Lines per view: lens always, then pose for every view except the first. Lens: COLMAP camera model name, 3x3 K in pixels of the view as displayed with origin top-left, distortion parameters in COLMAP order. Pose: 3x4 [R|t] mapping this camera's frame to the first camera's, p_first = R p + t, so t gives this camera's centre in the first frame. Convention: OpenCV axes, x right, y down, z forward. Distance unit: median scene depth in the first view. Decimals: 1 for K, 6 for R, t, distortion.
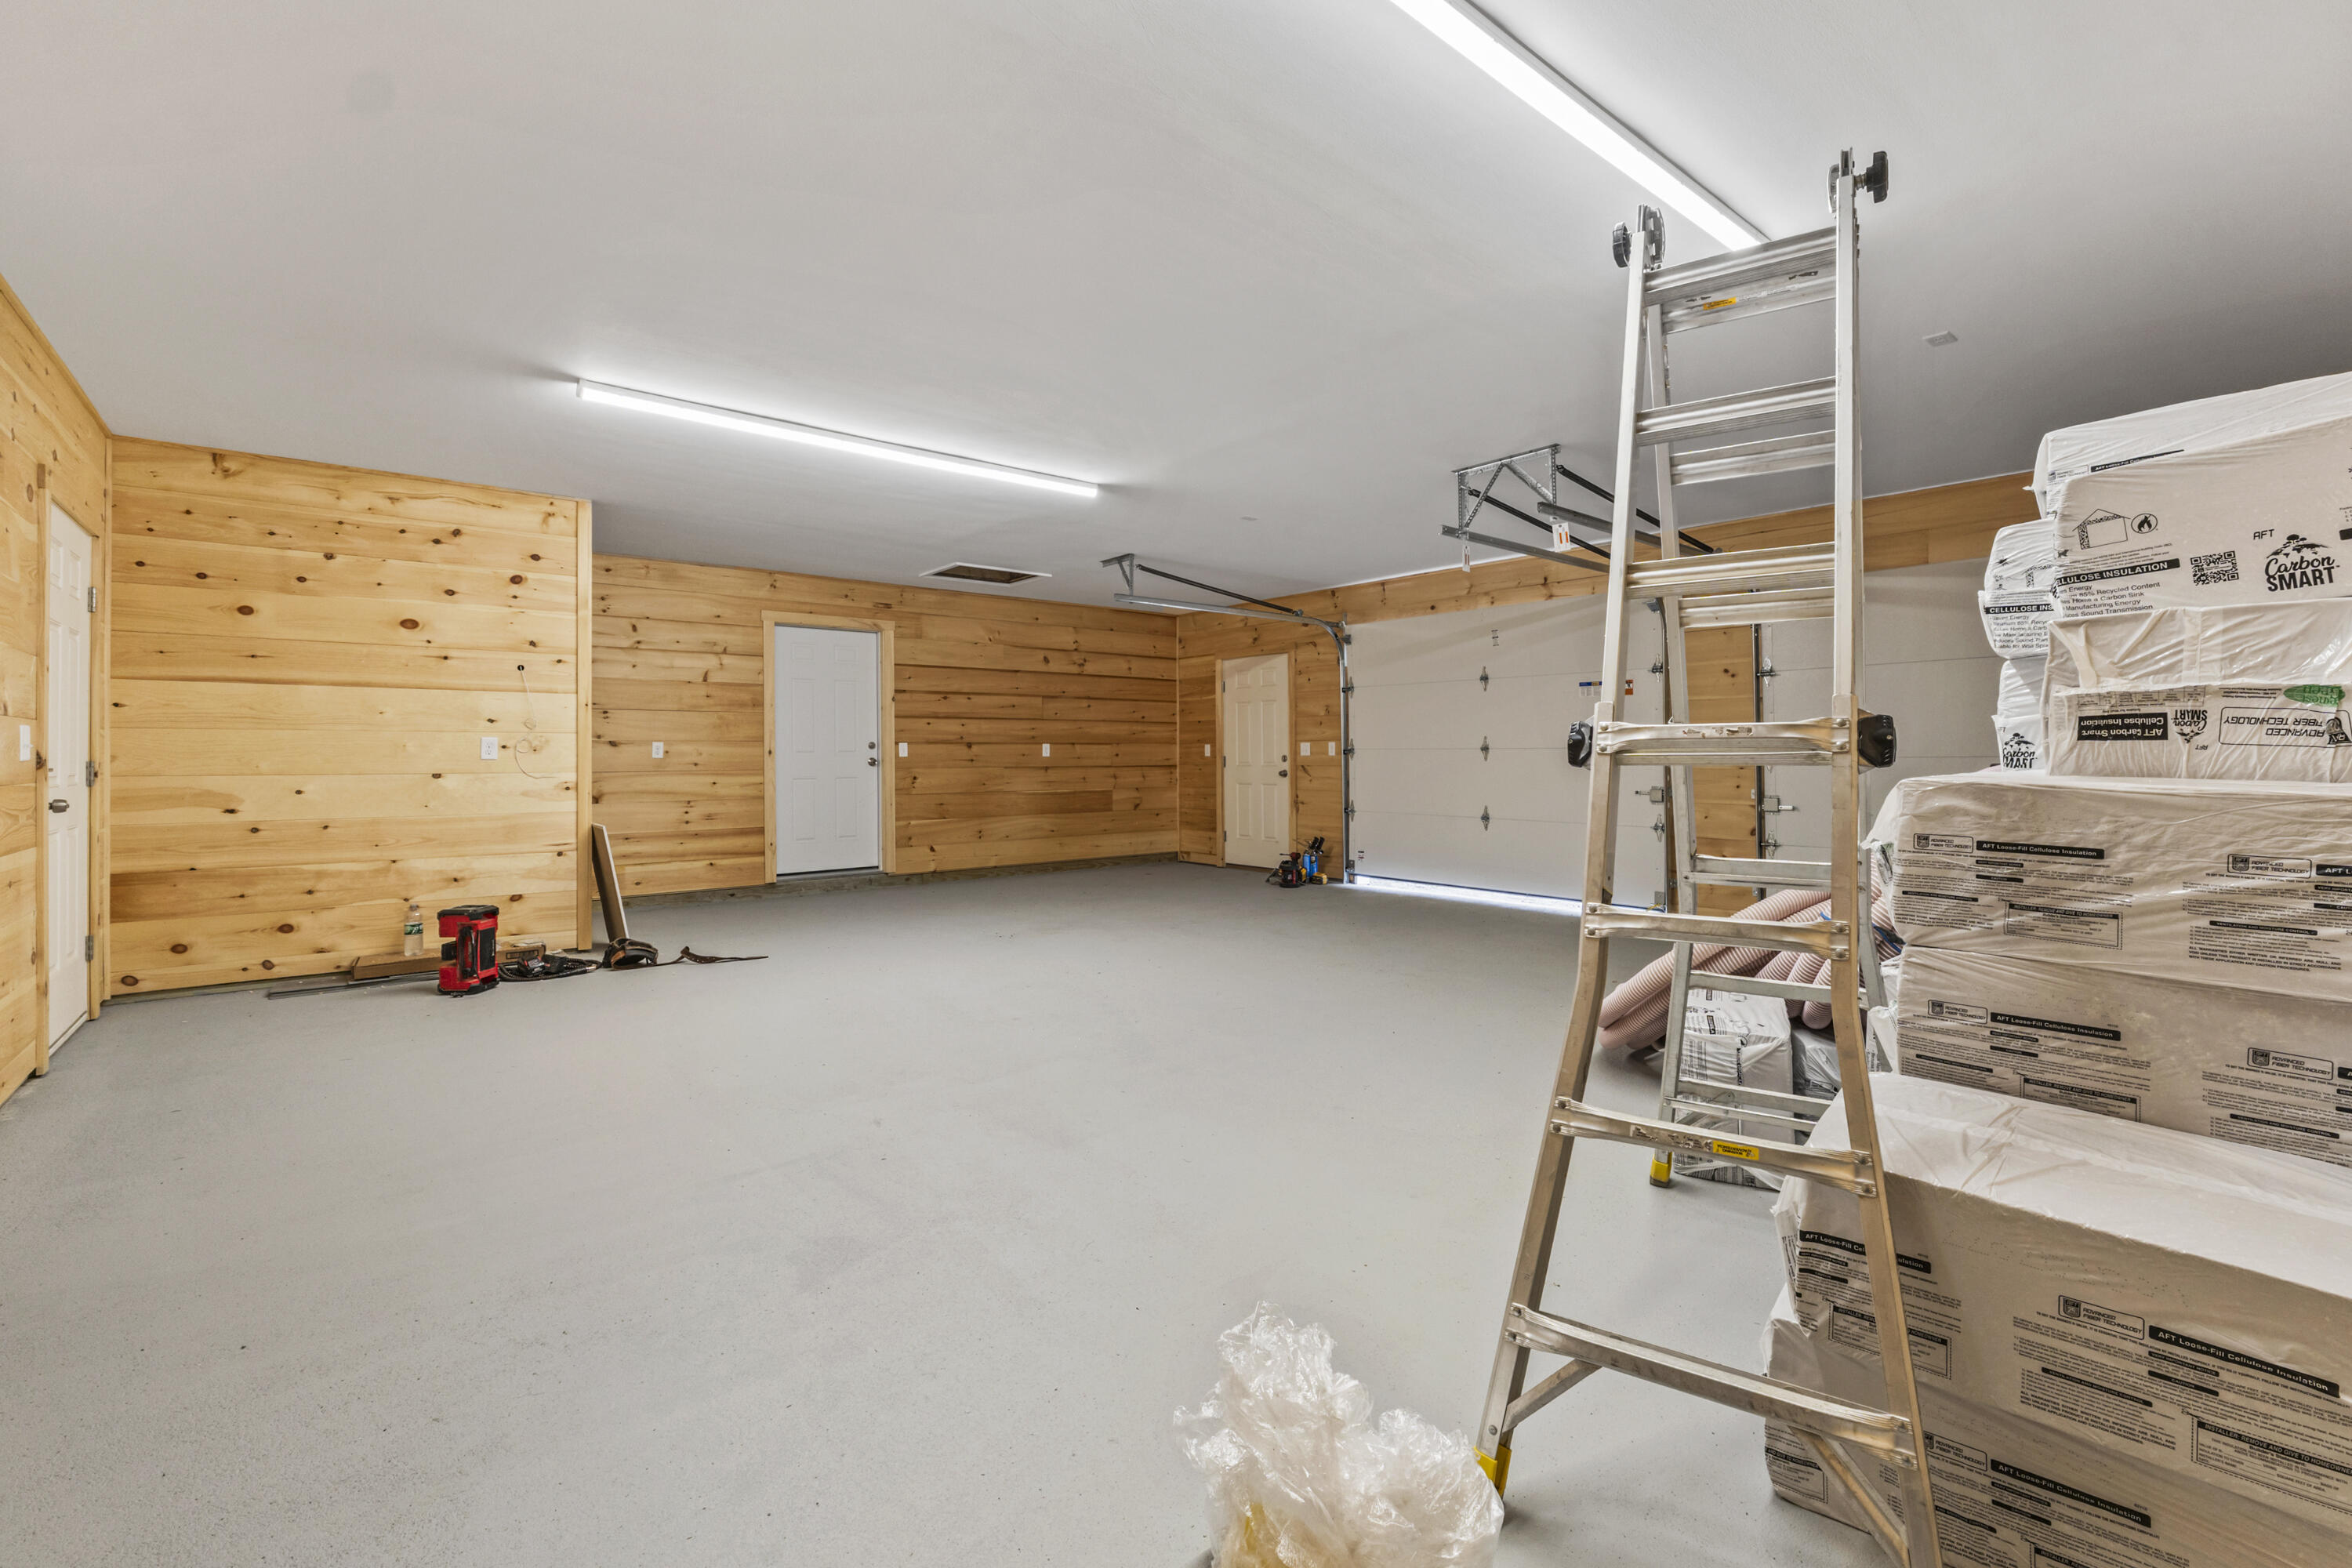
lens RADIAL K [[1032.5, 0, 1176.0], [0, 1032.5, 784.0], [0, 0, 1]] dist [0.001001, 0.000106]
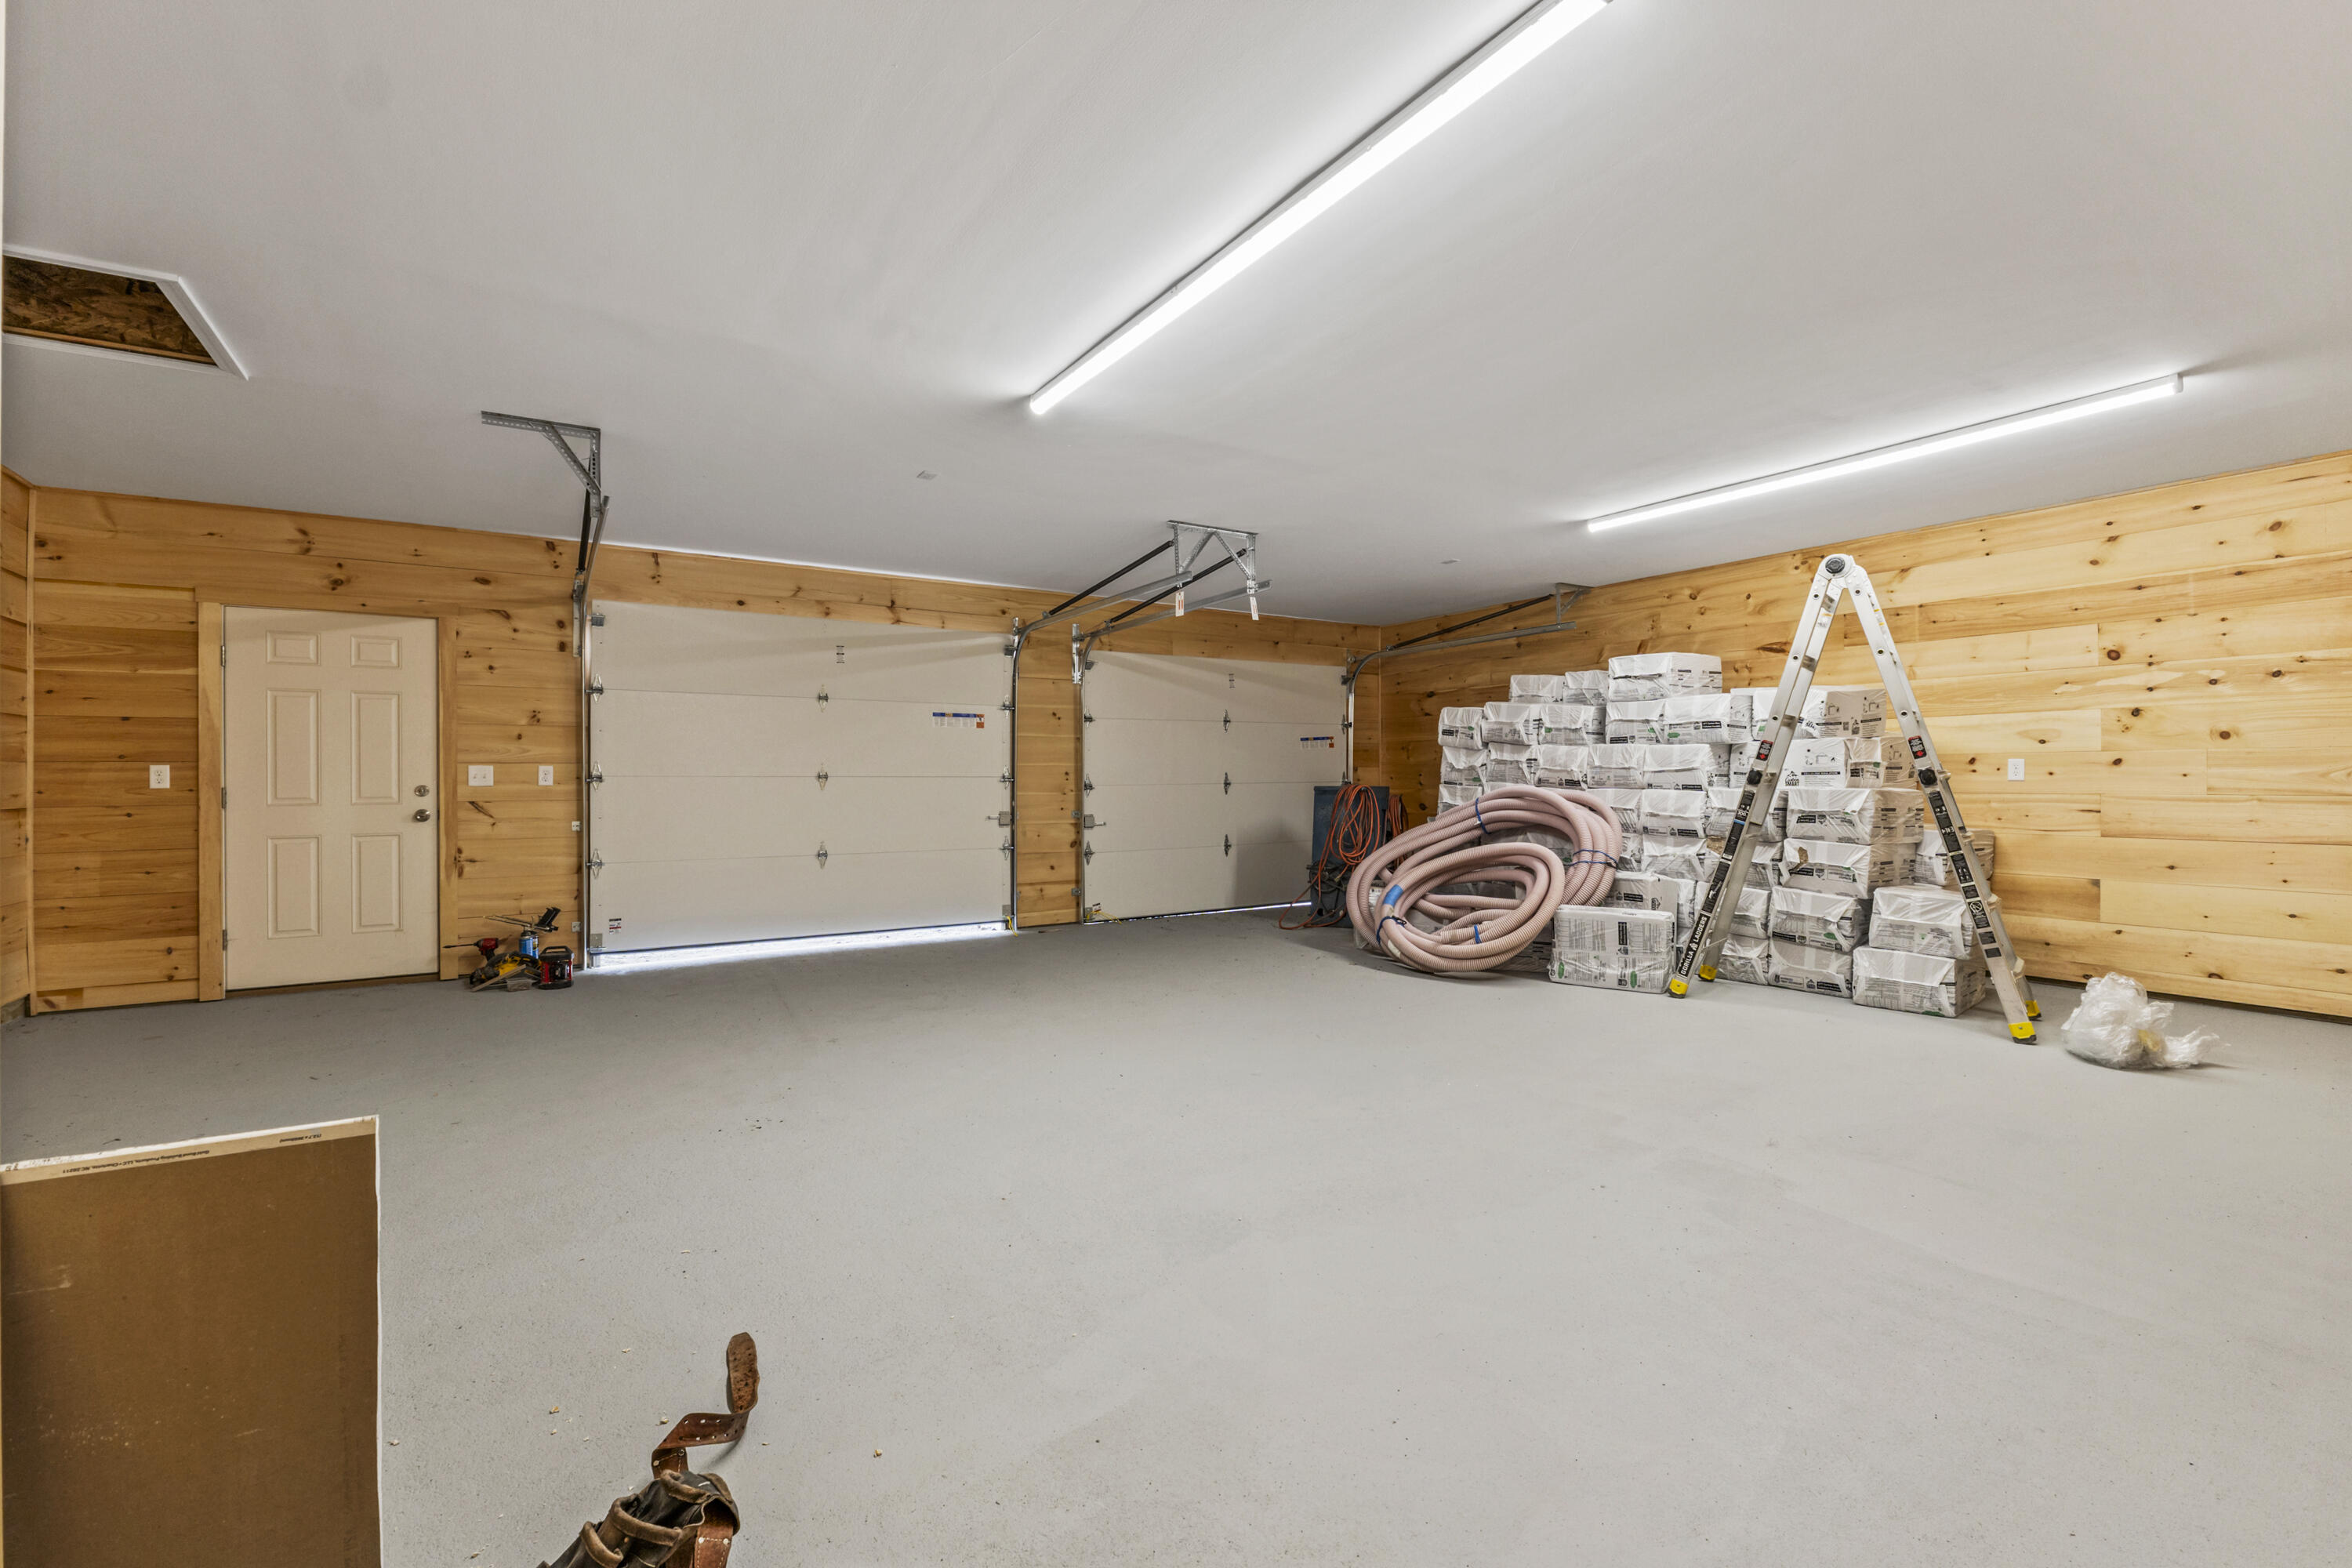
lens RADIAL K [[1032.5, 0, 1176.0], [0, 1032.5, 784.0], [0, 0, 1]] dist [0.001001, 0.000106]
pose [[0.117927, -0.008949, 0.992982, -0.457391], [0.025298, 0.999662, 0.006005, -0.021631], [-0.992700, 0.024412, 0.118113, 0.498659]]
